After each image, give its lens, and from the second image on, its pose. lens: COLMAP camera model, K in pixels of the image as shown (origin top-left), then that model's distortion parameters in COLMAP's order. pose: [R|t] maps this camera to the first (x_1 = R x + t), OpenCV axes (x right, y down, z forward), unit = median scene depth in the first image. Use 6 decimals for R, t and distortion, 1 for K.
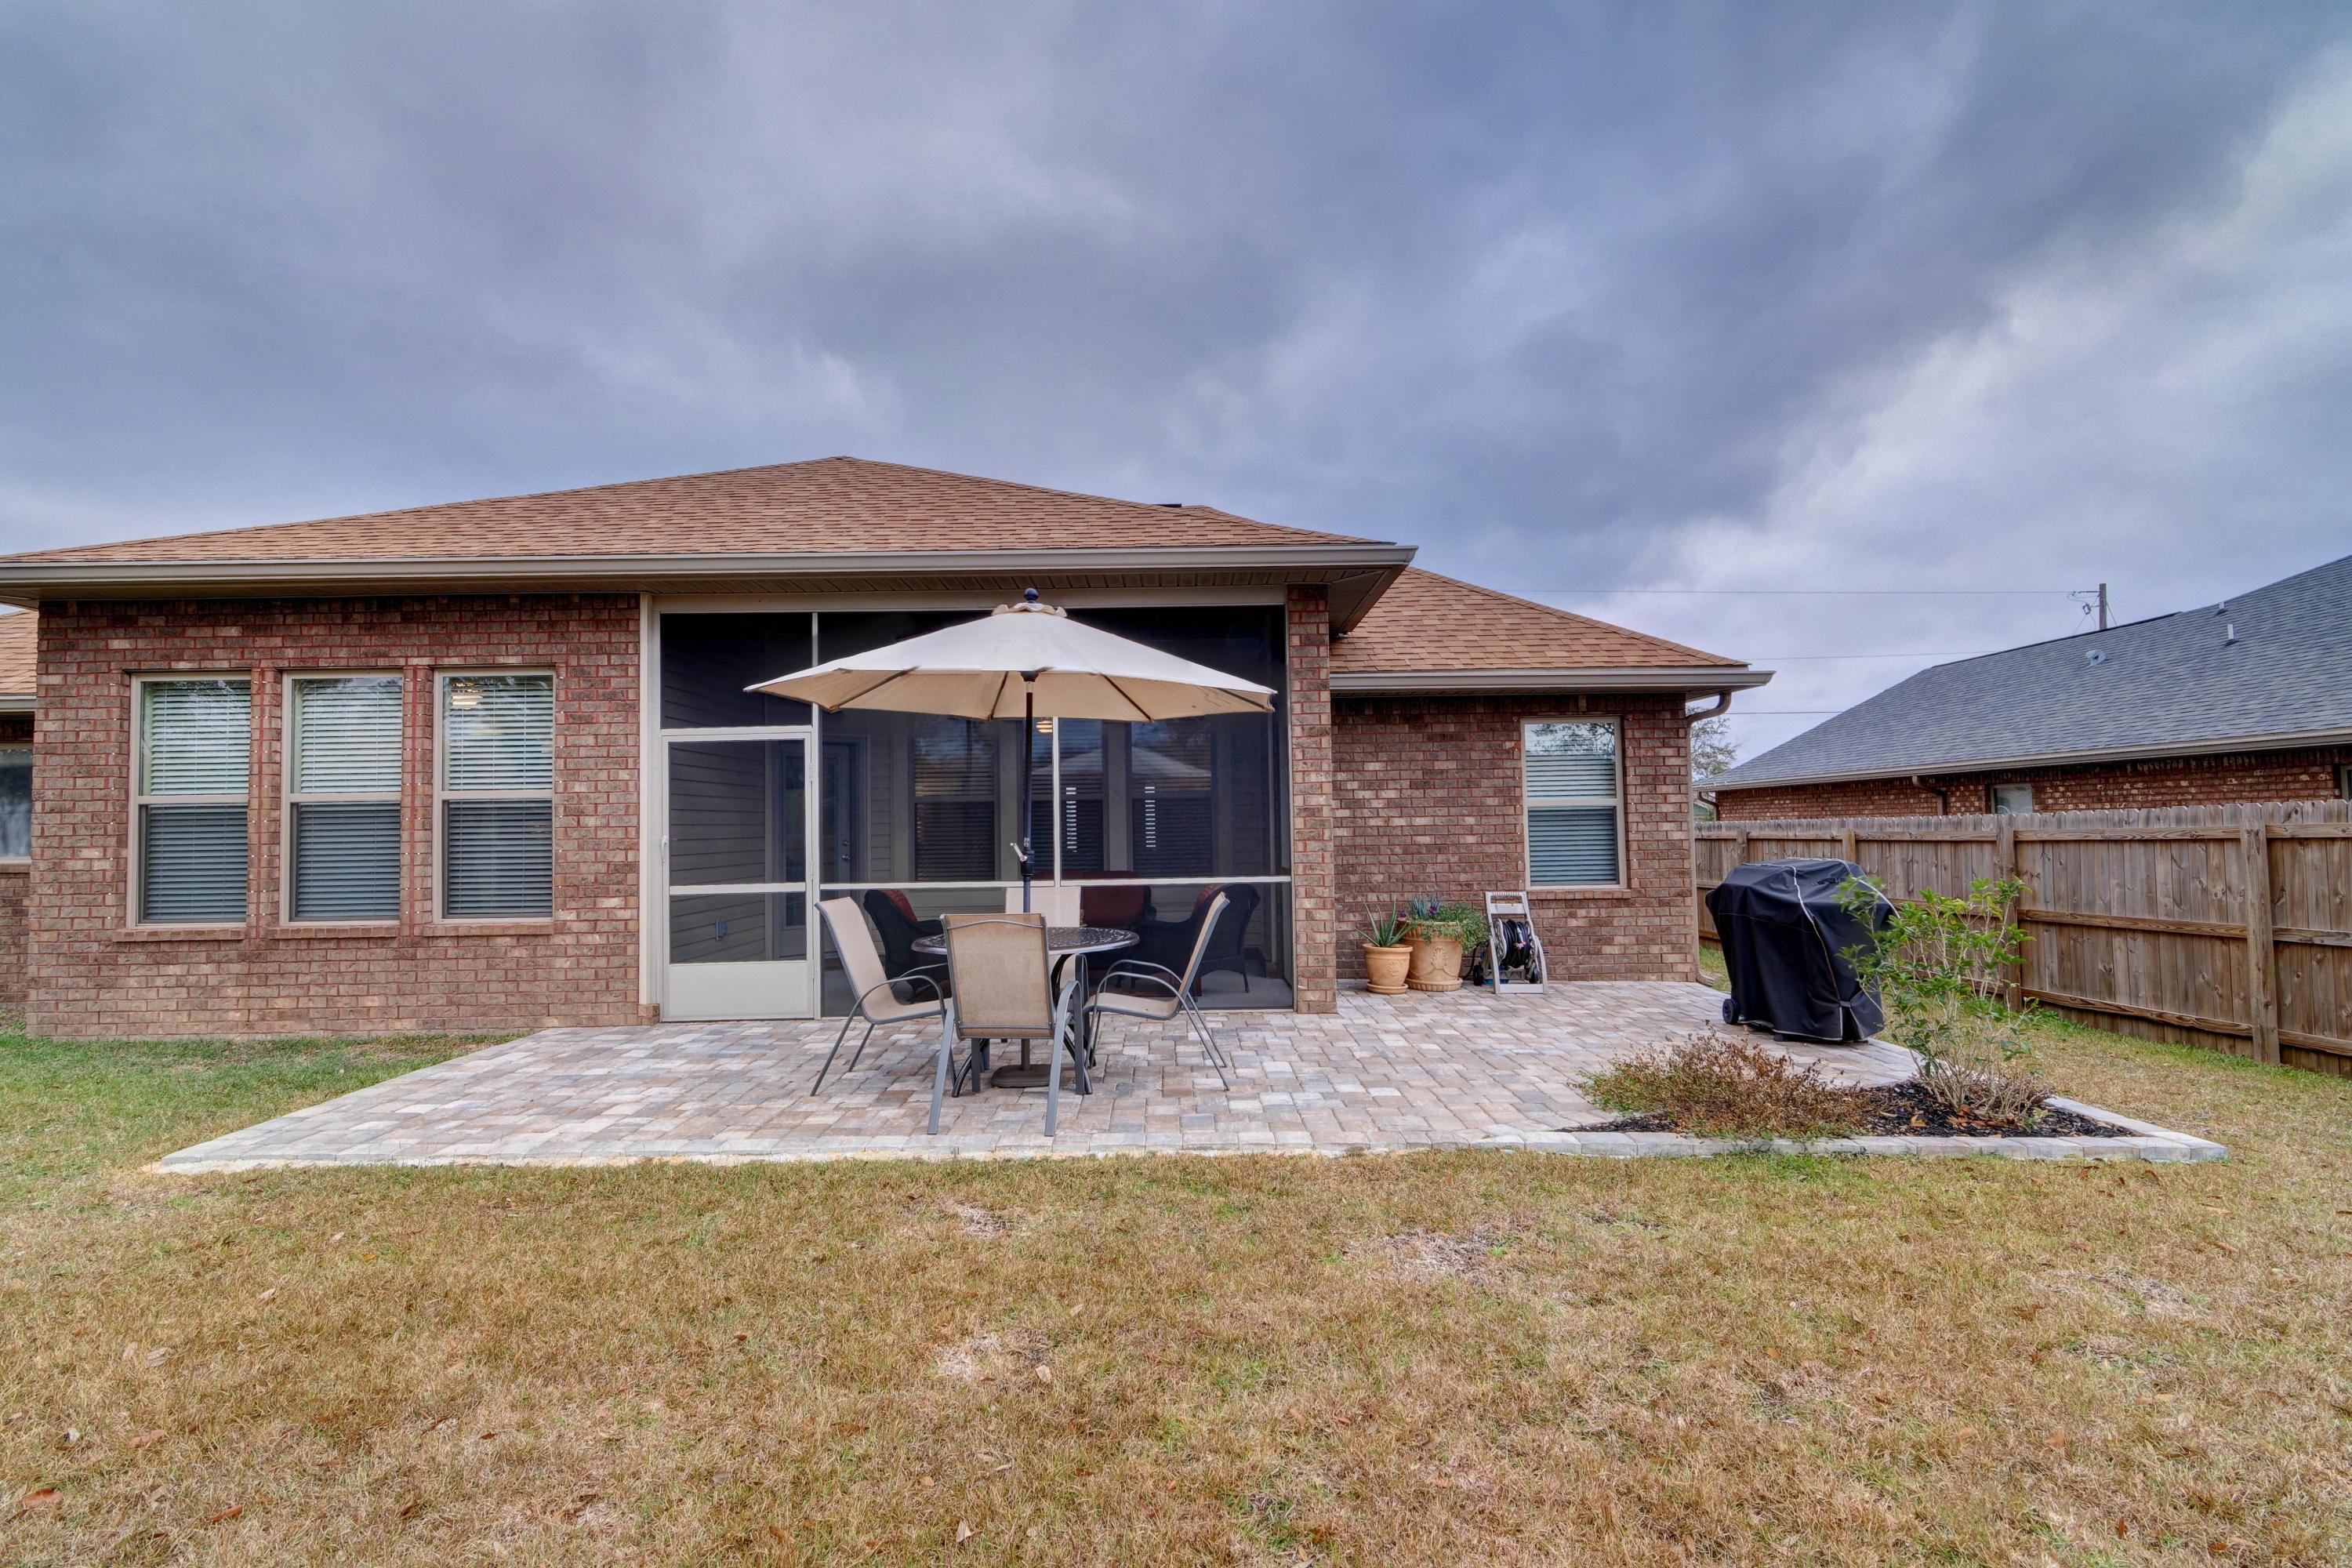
lens RADIAL K [[1137.9, 0, 1171.9], [0, 1137.9, 785.3], [0, 0, 1]] dist [0.014308, -0.001518]
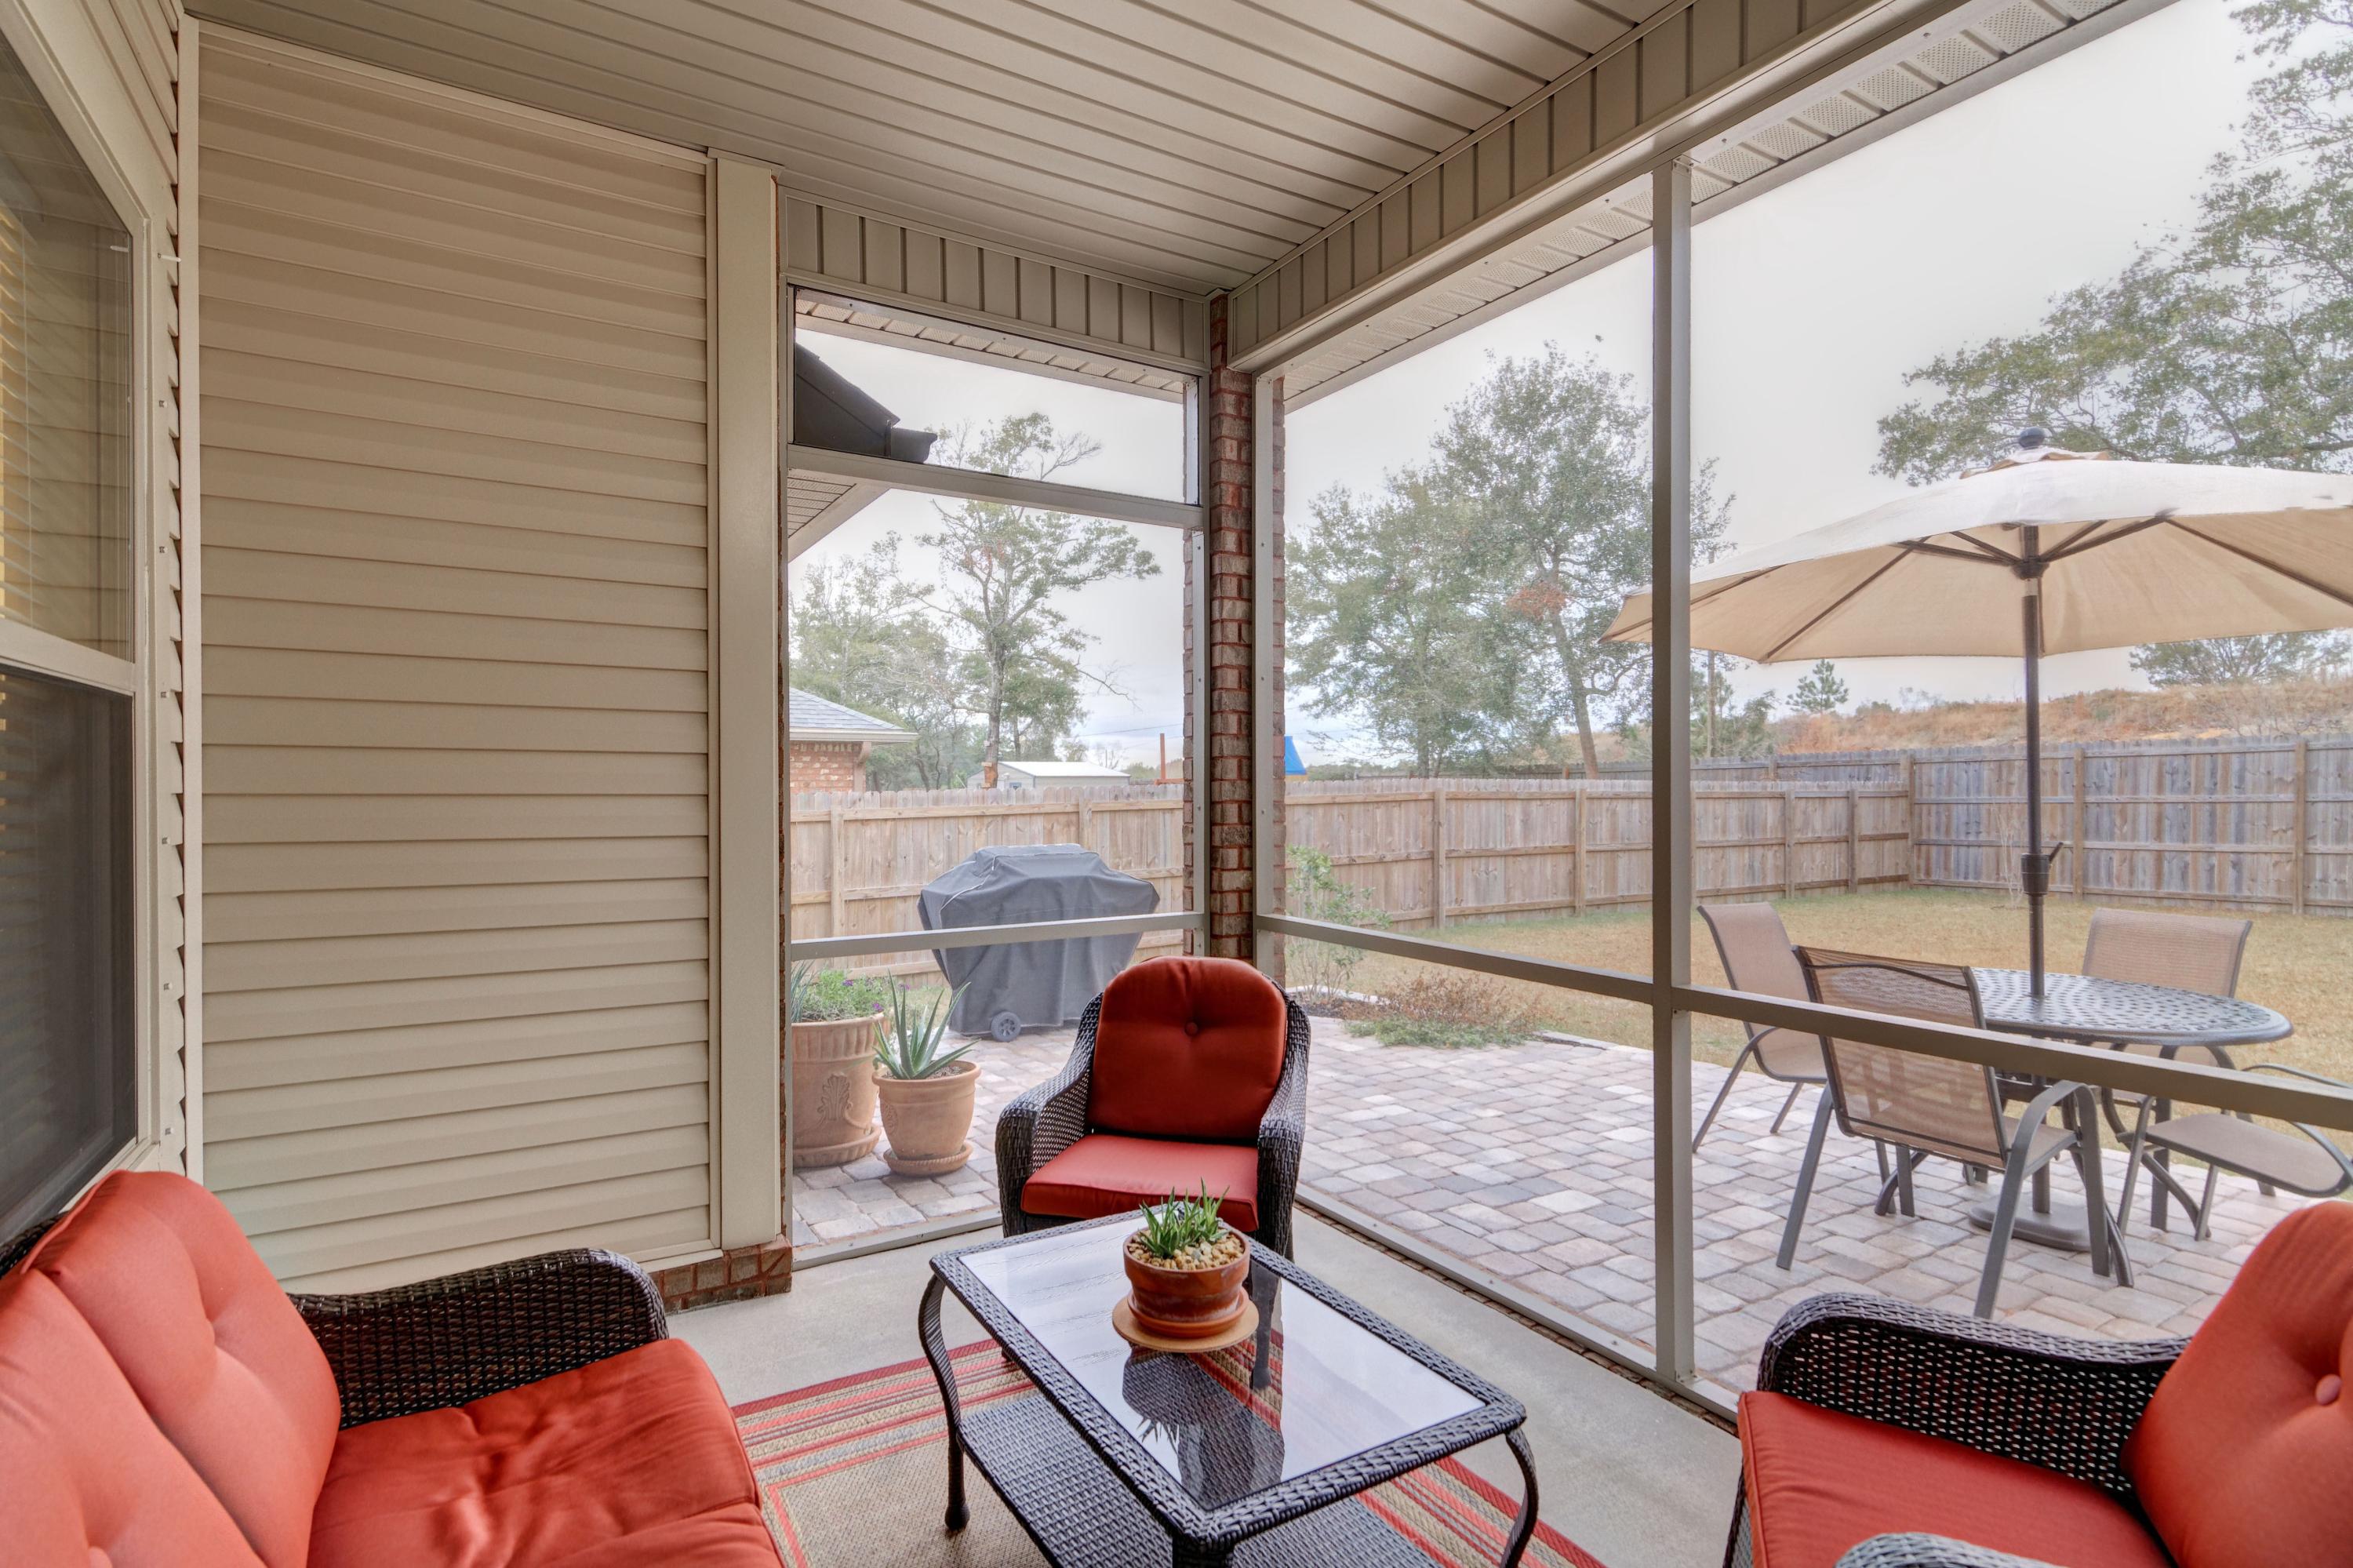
lens RADIAL K [[1138.4, 0, 1169.7], [0, 1138.4, 790.7], [0, 0, 1]] dist [0.014308, -0.001518]
pose [[-0.525203, 0.011302, 0.850902, -0.308657], [-0.024507, 0.999296, -0.028399, 0.037989], [-0.850624, -0.035769, -0.524556, 1.291378]]
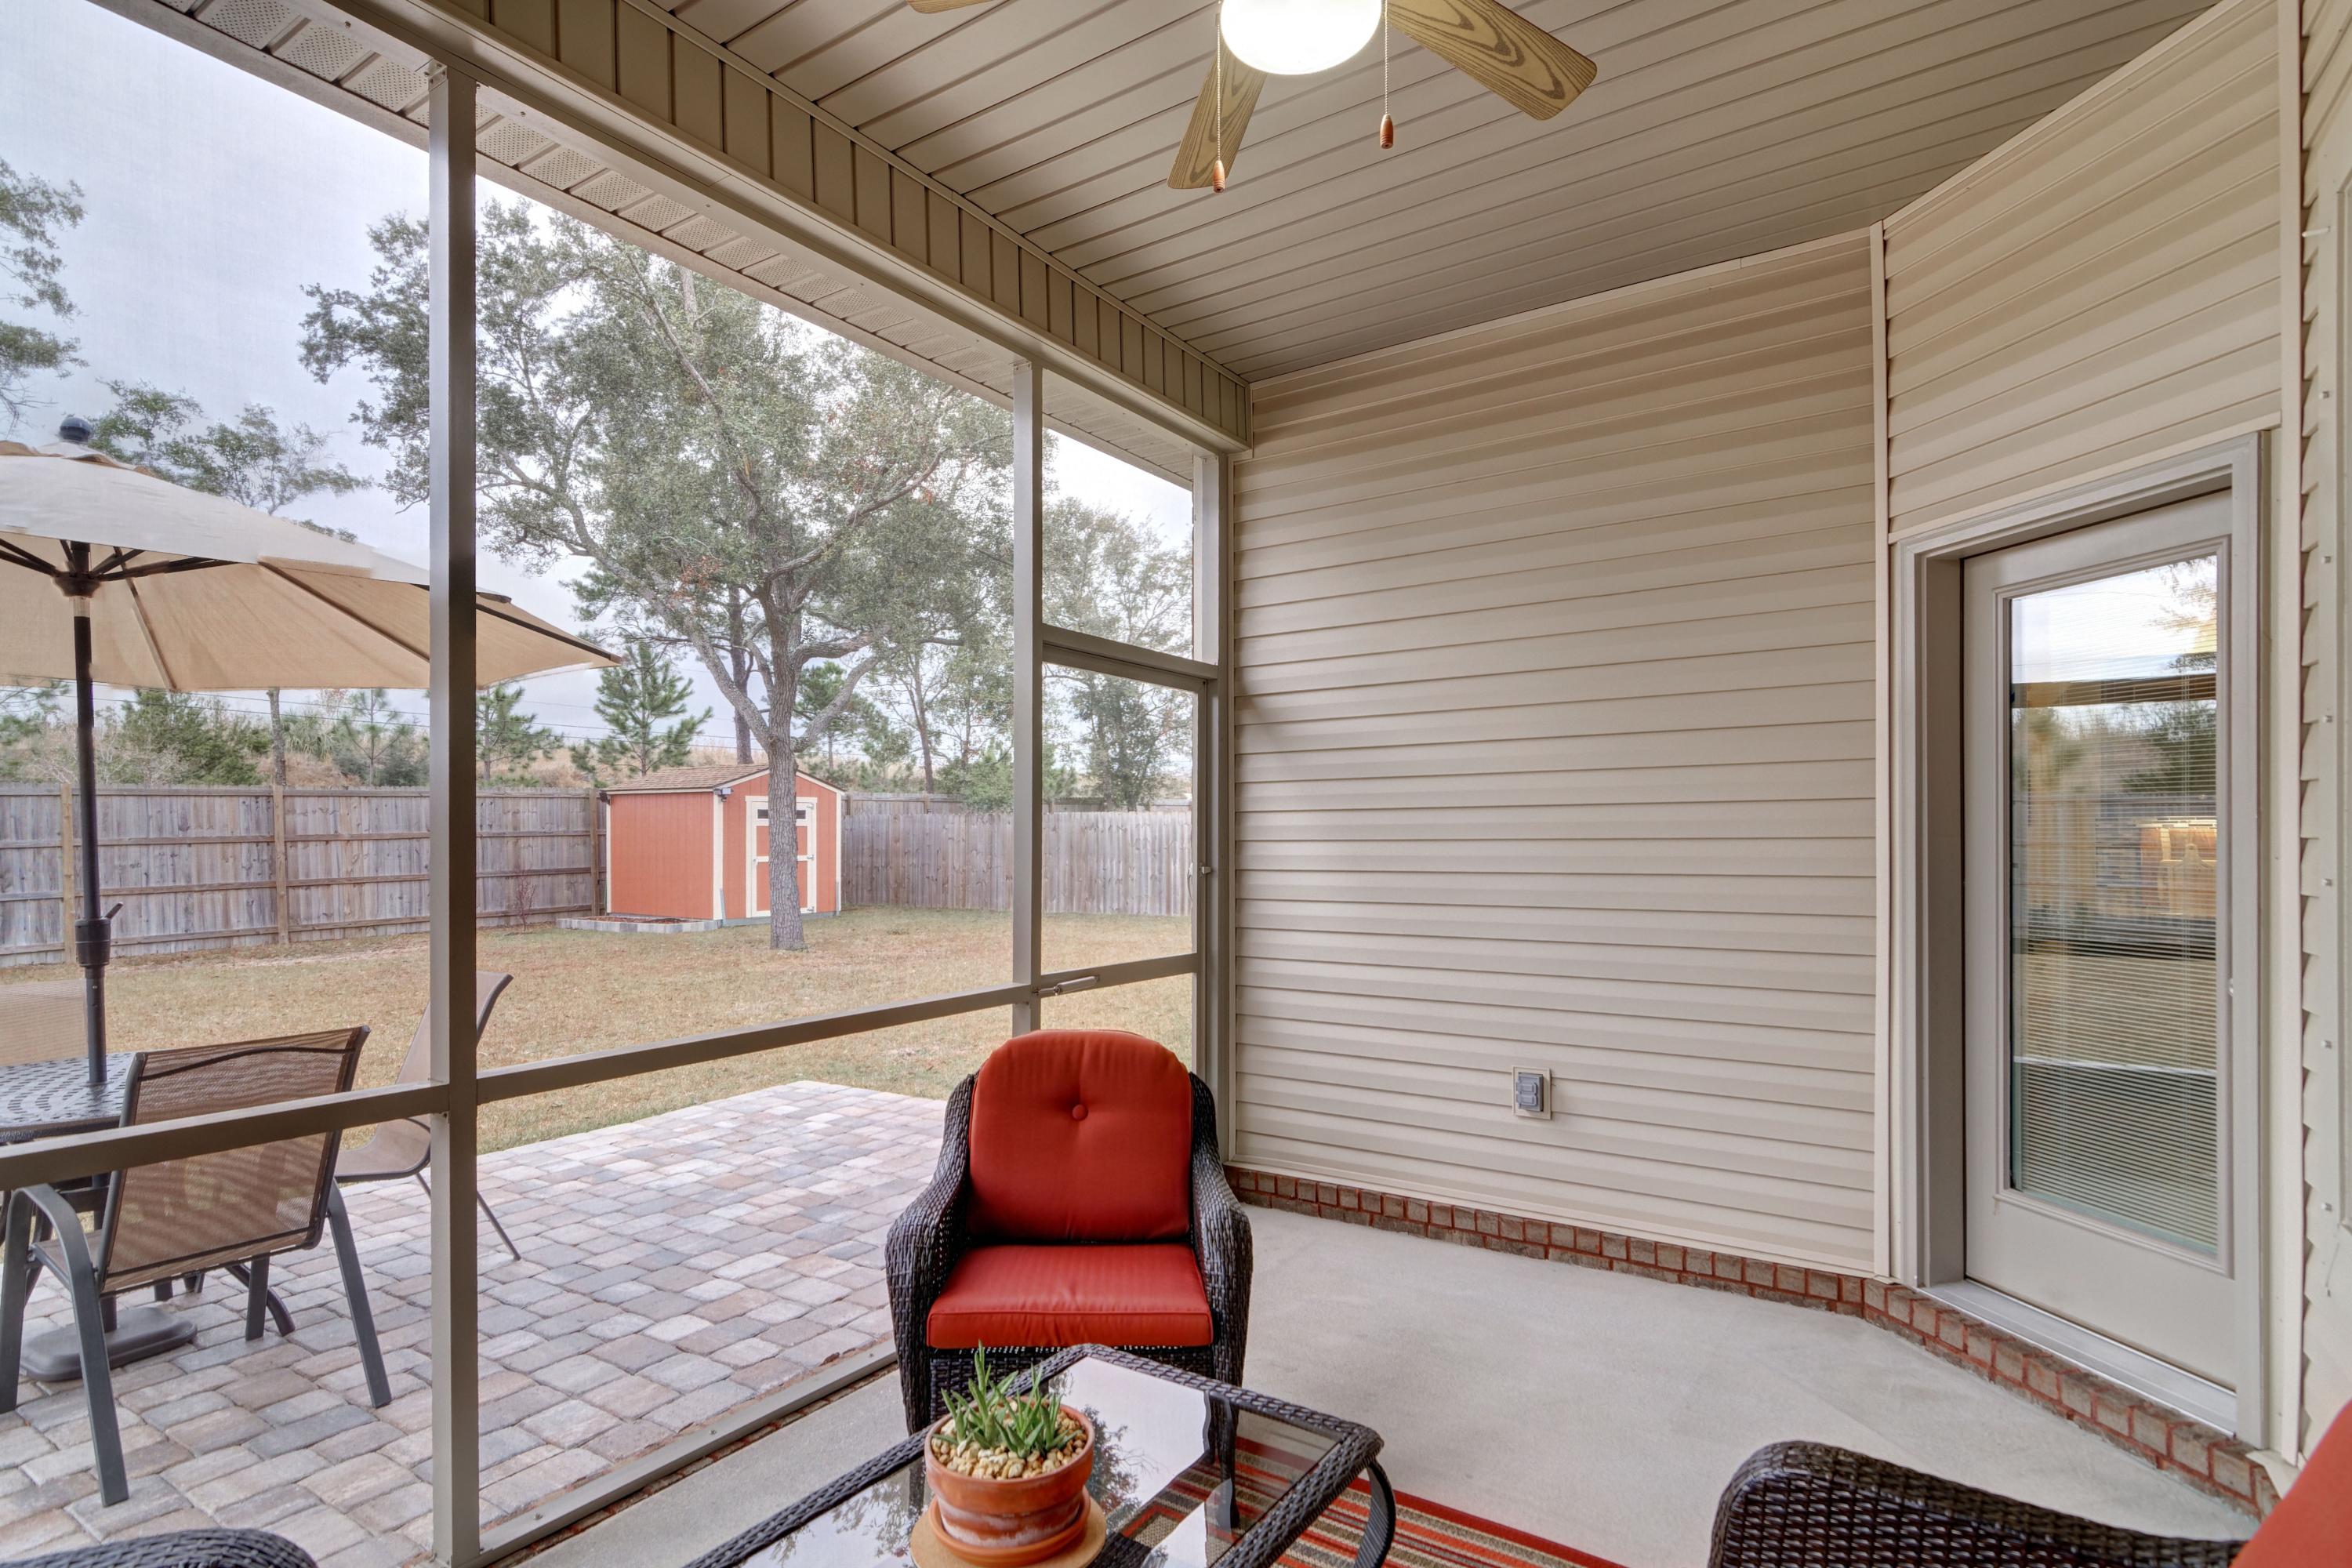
lens RADIAL K [[1137.9, 0, 1189.3], [0, 1137.9, 827.3], [0, 0, 1]] dist [0.014308, -0.001518]
pose [[-0.525713, 0.014047, -0.850546, 0.042114], [0.049473, 0.998676, -0.014085, 0.034392], [0.849222, -0.049484, -0.525712, 1.282239]]
